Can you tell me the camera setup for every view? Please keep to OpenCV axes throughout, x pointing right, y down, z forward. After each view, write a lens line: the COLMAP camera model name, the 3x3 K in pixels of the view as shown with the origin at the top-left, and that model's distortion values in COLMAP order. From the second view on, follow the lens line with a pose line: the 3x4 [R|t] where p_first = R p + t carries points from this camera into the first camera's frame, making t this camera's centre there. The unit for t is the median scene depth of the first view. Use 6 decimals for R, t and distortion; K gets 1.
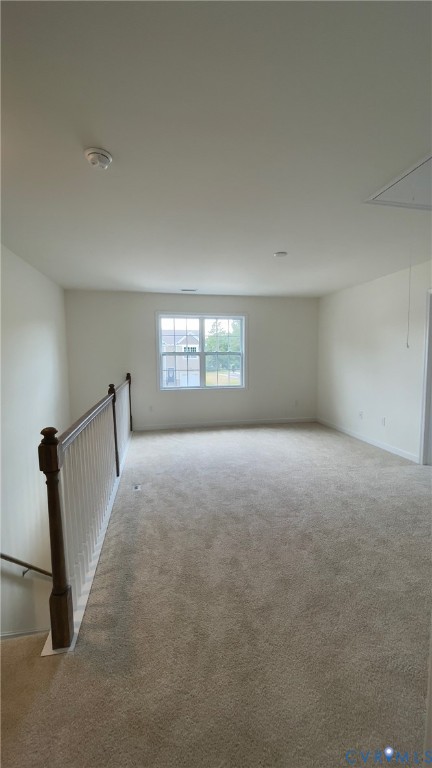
lens RADIAL K [[315.6, 0, 216.0], [0, 315.6, 384.0], [0, 0, 1]] dist [-0.019374, 0.010601]
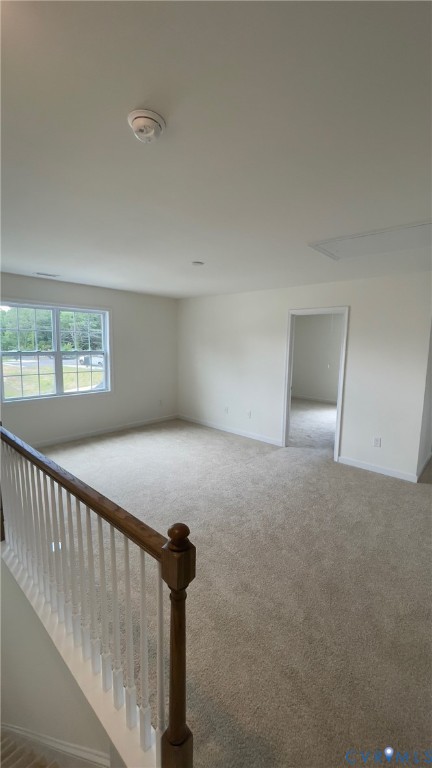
lens RADIAL K [[315.6, 0, 216.0], [0, 315.6, 384.0], [0, 0, 1]] dist [-0.019374, 0.010601]
pose [[0.794344, -0.057934, 0.604700, -0.328159], [0.026106, 0.997778, 0.061300, -0.085825], [-0.606907, -0.032907, 0.794091, 0.152966]]
